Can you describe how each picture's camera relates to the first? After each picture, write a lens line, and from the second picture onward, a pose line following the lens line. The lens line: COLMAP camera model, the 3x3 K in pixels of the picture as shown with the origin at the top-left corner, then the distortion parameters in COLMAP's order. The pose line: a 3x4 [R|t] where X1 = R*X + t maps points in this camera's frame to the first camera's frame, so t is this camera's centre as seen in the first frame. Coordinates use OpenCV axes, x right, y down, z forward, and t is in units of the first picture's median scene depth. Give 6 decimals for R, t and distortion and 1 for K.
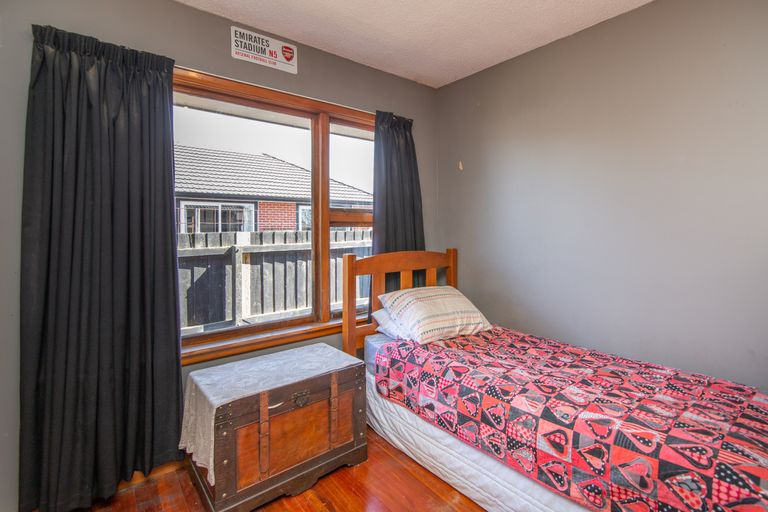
lens RADIAL K [[369.8, 0, 368.9], [0, 369.8, 230.2], [0, 0, 1]] dist [0.018420, -0.001711]
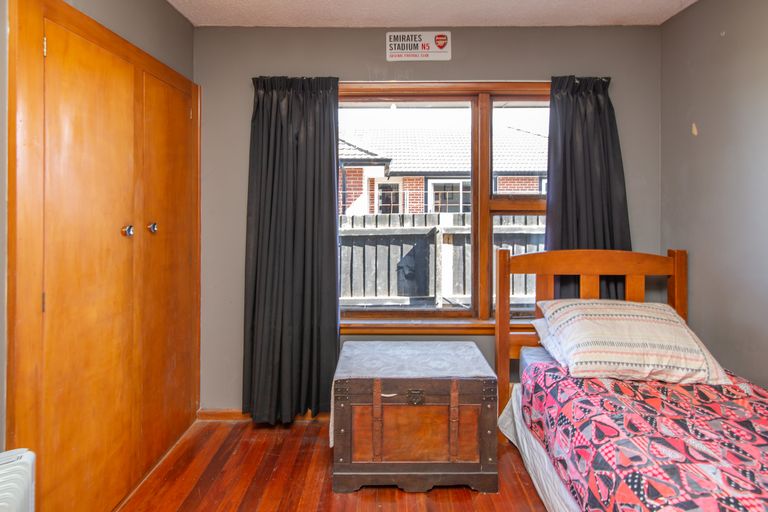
lens RADIAL K [[369.8, 0, 379.8], [0, 369.8, 199.6], [0, 0, 1]] dist [0.018420, -0.001711]
pose [[0.785996, 0.000162, -0.618232, 0.281650], [-0.003491, 0.999985, -0.004176, -0.051457], [0.618222, 0.005440, 0.785985, 0.128863]]
